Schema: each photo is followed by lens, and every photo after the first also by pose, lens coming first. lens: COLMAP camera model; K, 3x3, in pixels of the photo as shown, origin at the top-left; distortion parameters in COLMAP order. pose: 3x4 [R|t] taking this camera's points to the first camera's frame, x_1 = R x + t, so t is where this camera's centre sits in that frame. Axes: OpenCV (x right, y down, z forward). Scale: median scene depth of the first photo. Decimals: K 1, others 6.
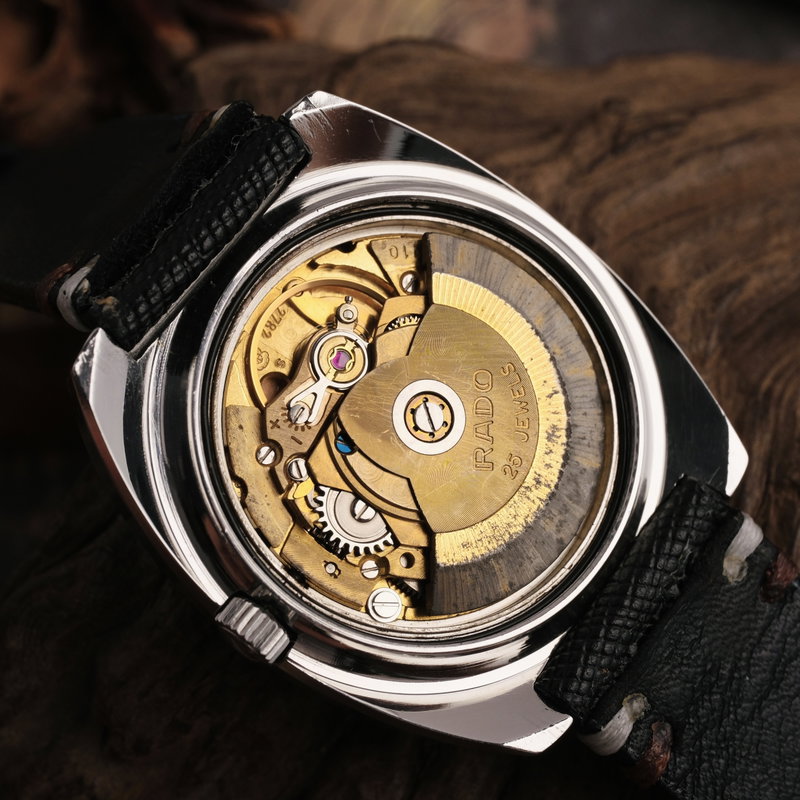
lens RADIAL K [[1884.4, 0, 400.0], [0, 1884.4, 400.0], [0, 0, 1]] dist [0.152199, -2.448124]
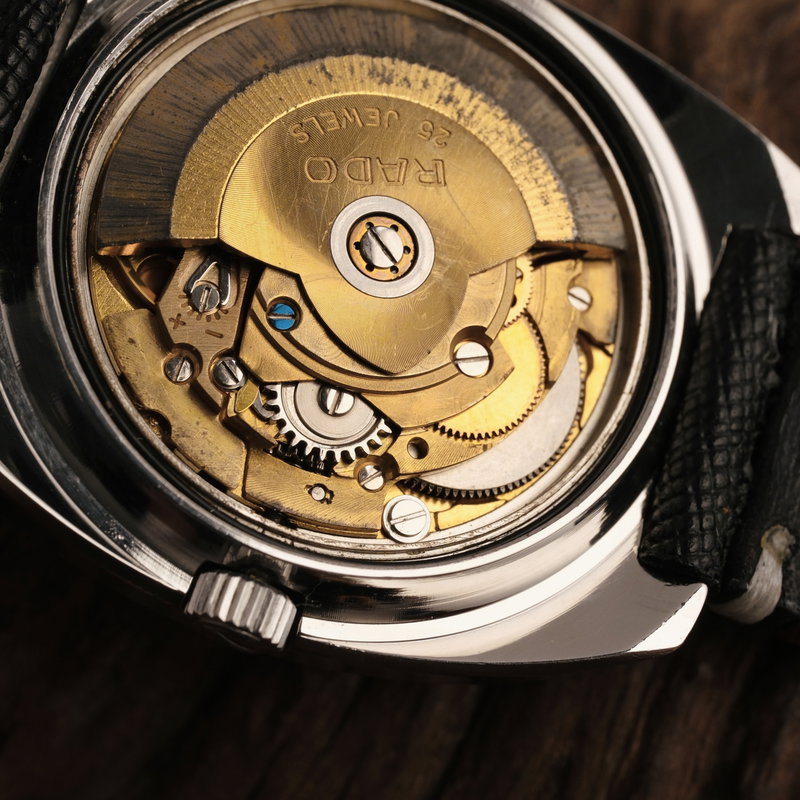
lens RADIAL K [[1884.4, 0, 400.0], [0, 1884.4, 400.0], [0, 0, 1]] dist [0.152199, -2.448124]
pose [[0.946738, -0.312355, 0.078237, -0.051579], [0.312200, 0.949905, 0.014522, 0.055336], [-0.078854, 0.010677, 0.996829, 0.297133]]
